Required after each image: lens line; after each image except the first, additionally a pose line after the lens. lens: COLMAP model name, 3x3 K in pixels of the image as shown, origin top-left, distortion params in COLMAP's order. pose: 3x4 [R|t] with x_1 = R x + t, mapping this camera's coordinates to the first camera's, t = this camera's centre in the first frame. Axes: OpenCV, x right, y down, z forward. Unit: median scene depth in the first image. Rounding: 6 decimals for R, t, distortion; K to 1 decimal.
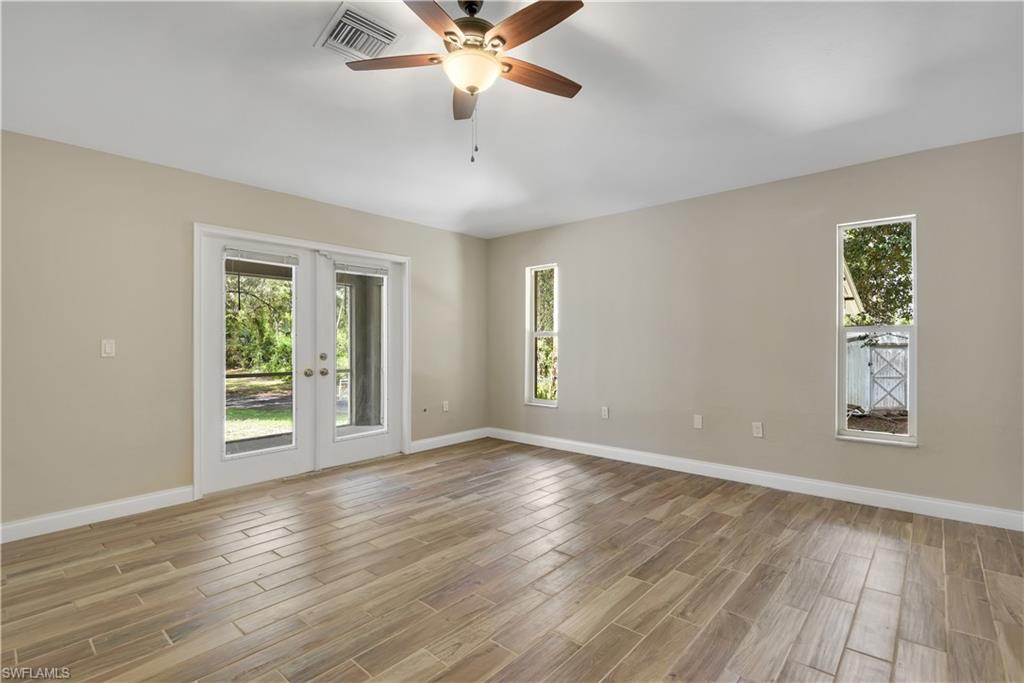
lens RADIAL K [[475.7, 0, 512.9], [0, 475.7, 342.7], [0, 0, 1]] dist [0.020724, -0.024875]
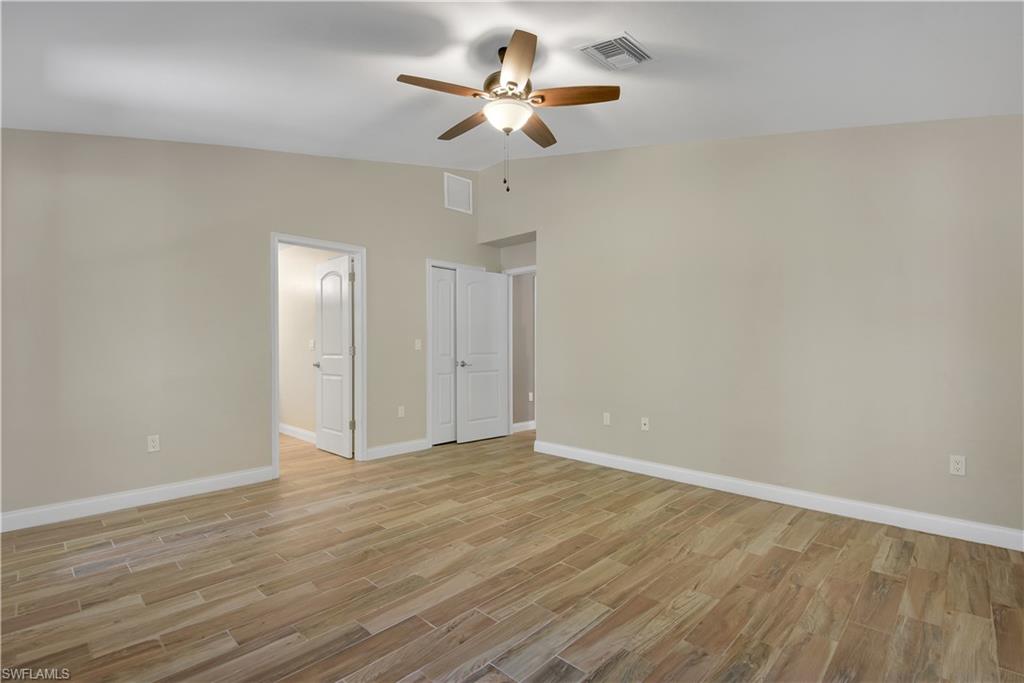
lens RADIAL K [[475.7, 0, 512.9], [0, 475.7, 342.7], [0, 0, 1]] dist [0.020724, -0.024875]
pose [[-0.999321, 0.005672, 0.036419, -0.130769], [0.005522, 0.999976, -0.004231, 0.000850], [-0.036442, -0.004027, -0.999328, 2.041265]]
